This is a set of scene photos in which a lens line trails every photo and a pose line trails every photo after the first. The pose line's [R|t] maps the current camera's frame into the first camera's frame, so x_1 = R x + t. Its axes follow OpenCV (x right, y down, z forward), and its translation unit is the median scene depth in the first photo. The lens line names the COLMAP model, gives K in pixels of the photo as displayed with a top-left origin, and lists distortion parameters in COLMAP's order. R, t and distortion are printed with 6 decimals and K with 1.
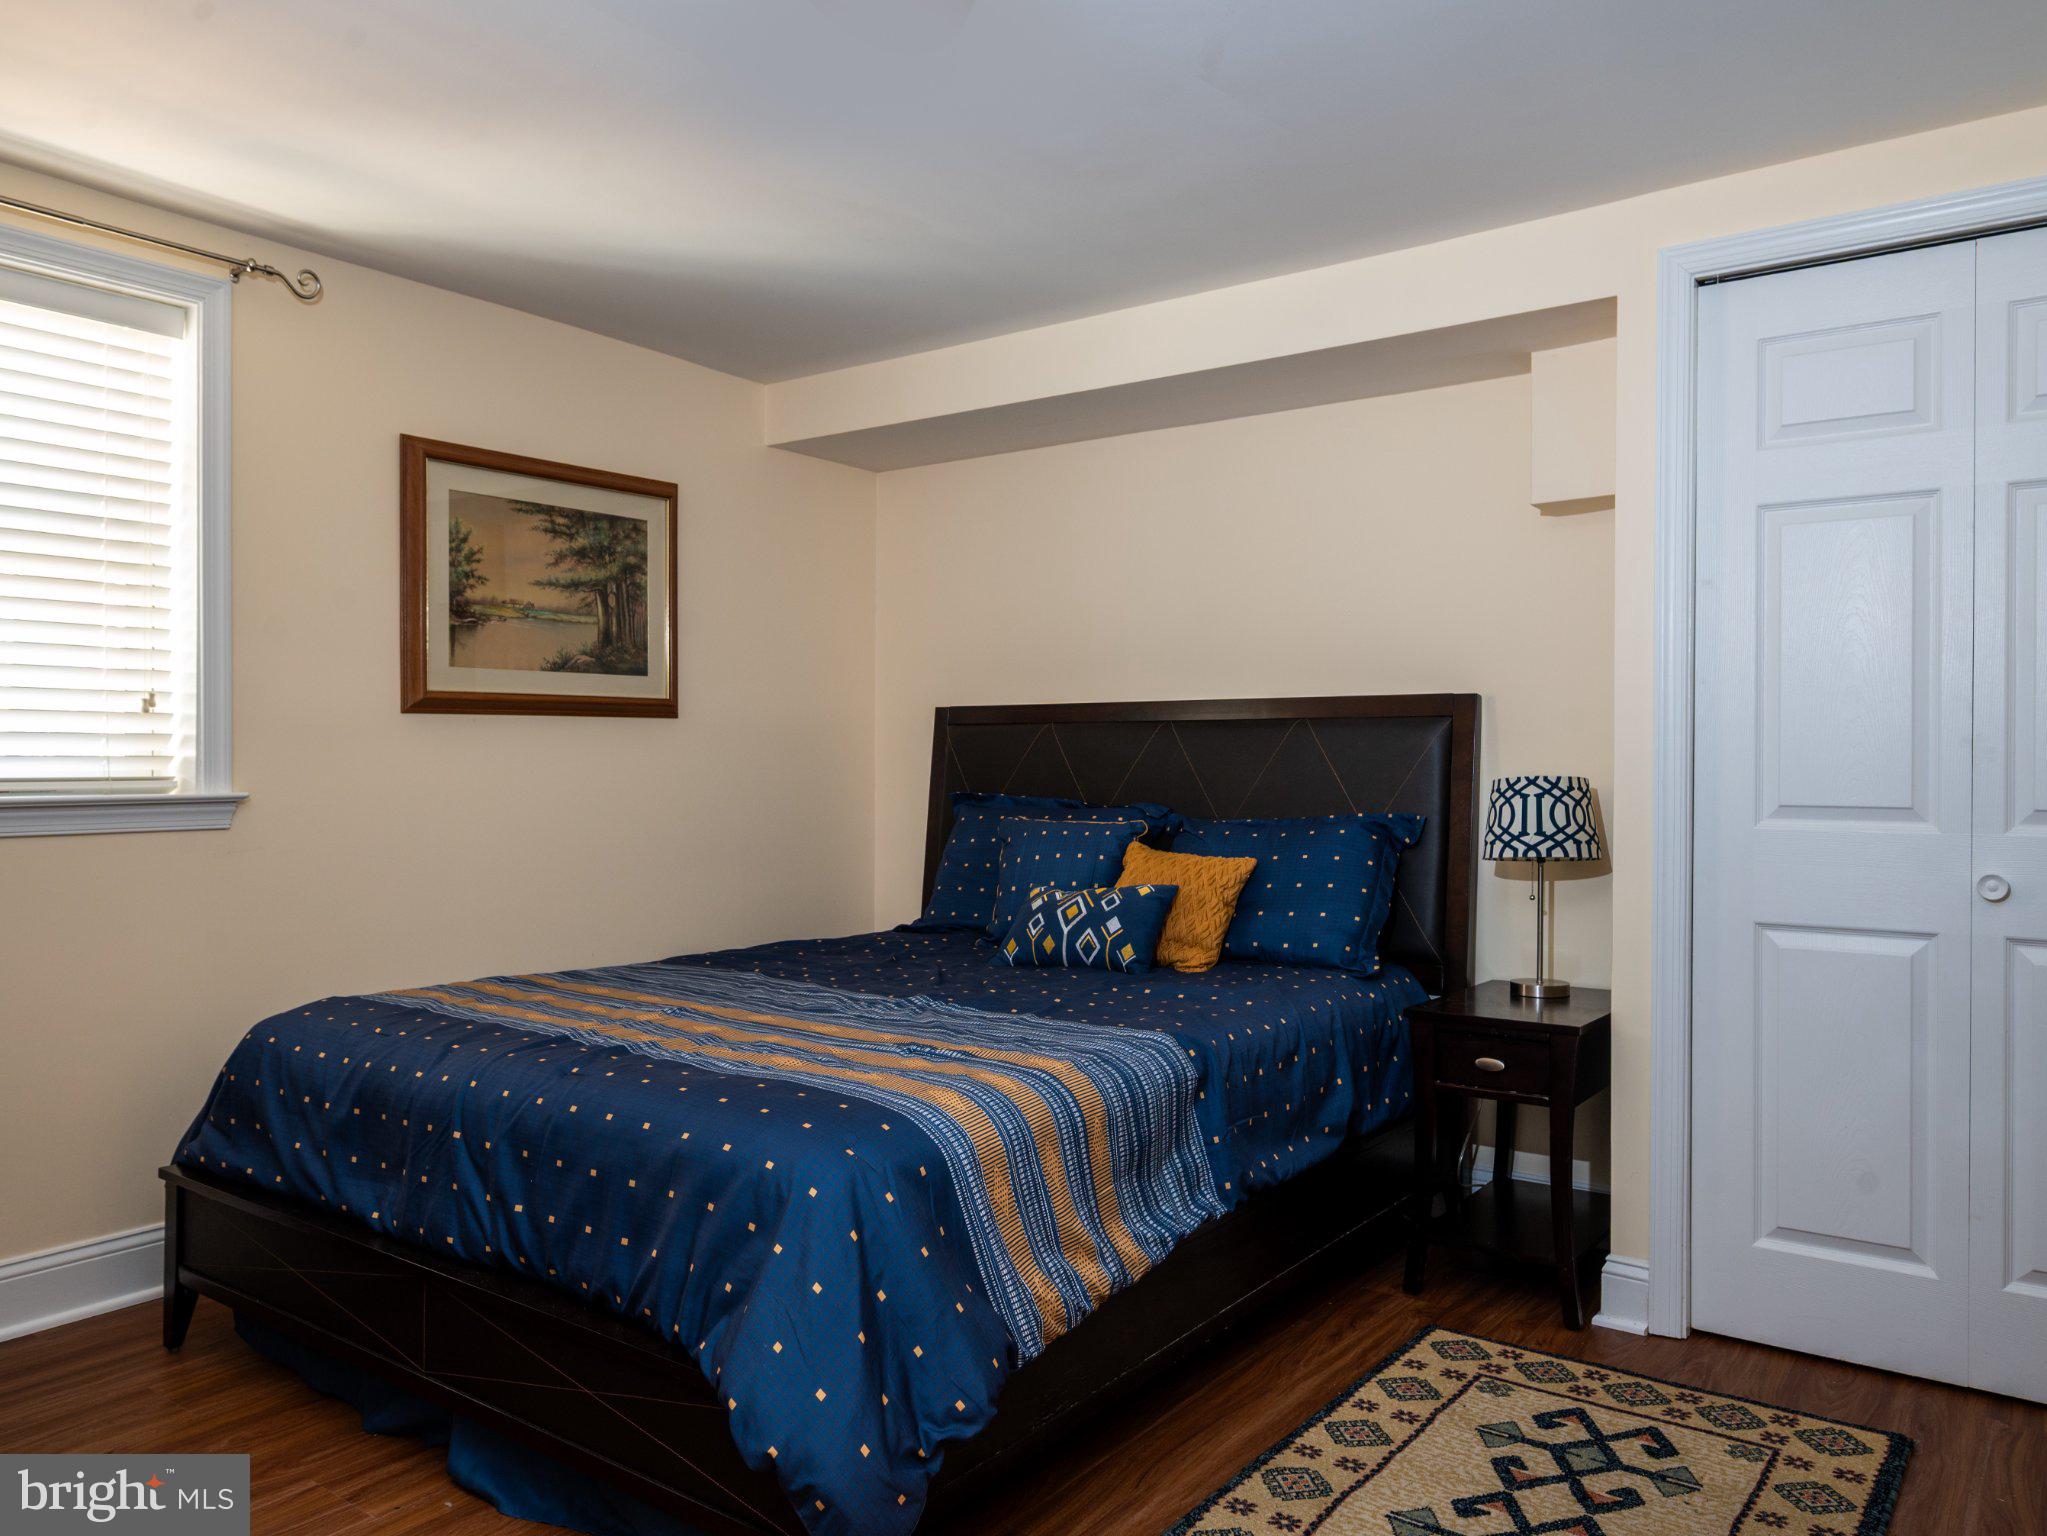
lens RADIAL K [[1458.4, 0, 1023.5], [0, 1458.4, 768.0], [0, 0, 1]] dist [0.000300, 0.000538]
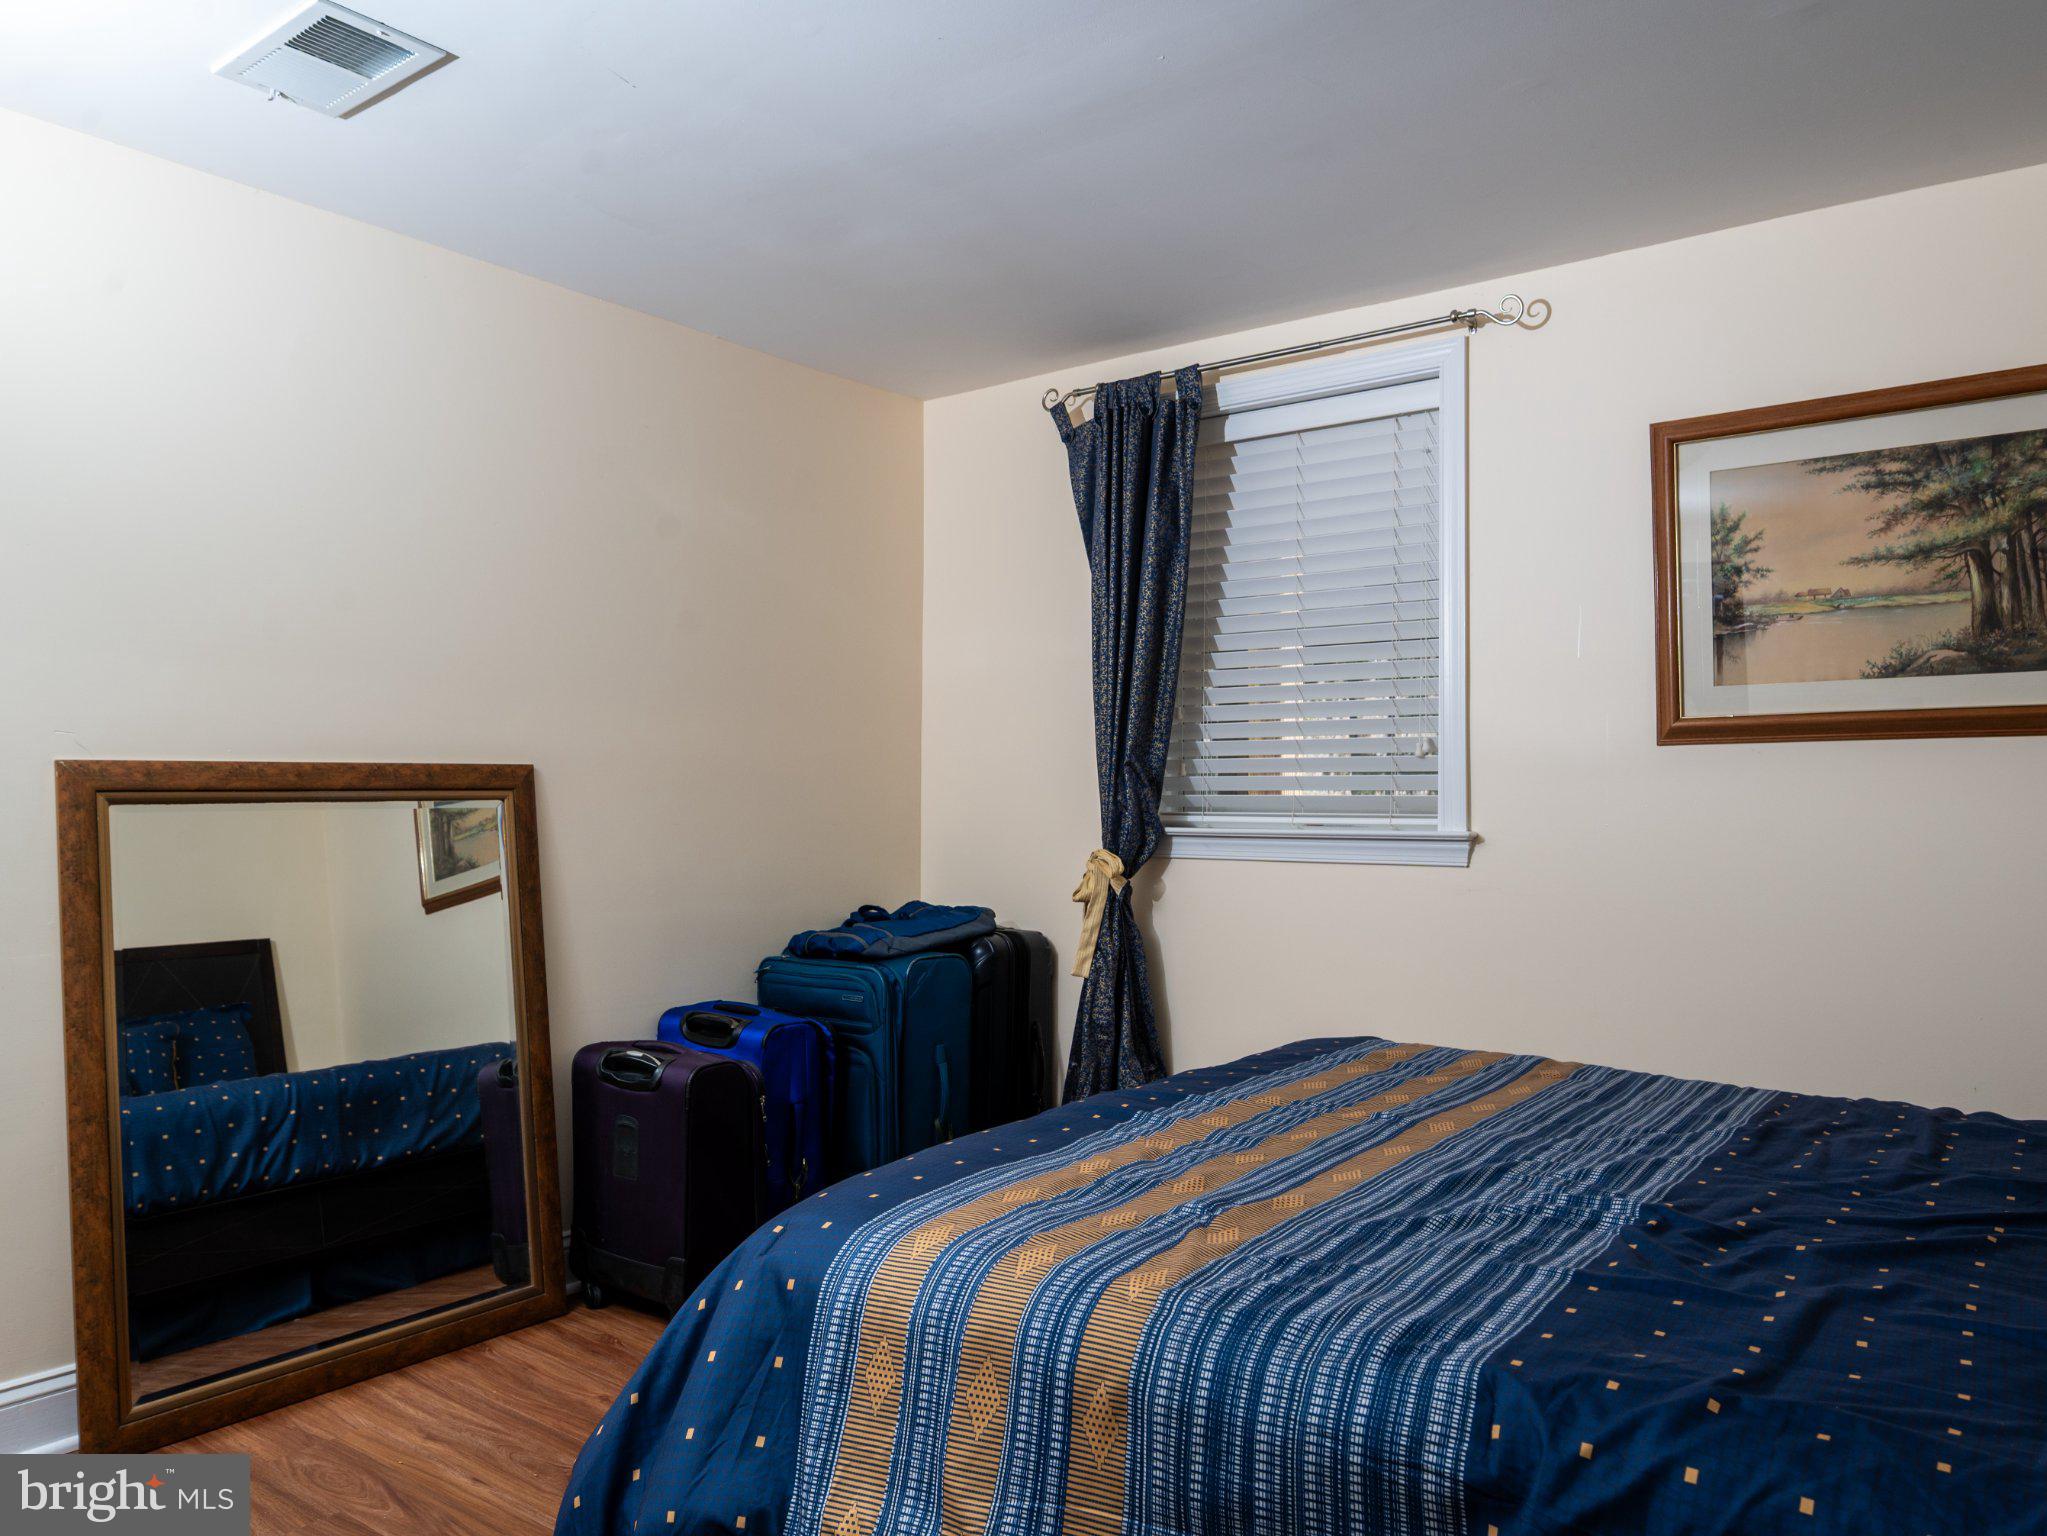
lens RADIAL K [[1458.4, 0, 1023.5], [0, 1458.4, 768.0], [0, 0, 1]] dist [0.000300, 0.000538]
pose [[-0.003358, -0.016852, -0.999852, 0.402086], [-0.004927, 0.999846, -0.016835, -0.007373], [0.999982, 0.004870, -0.003441, 0.578922]]
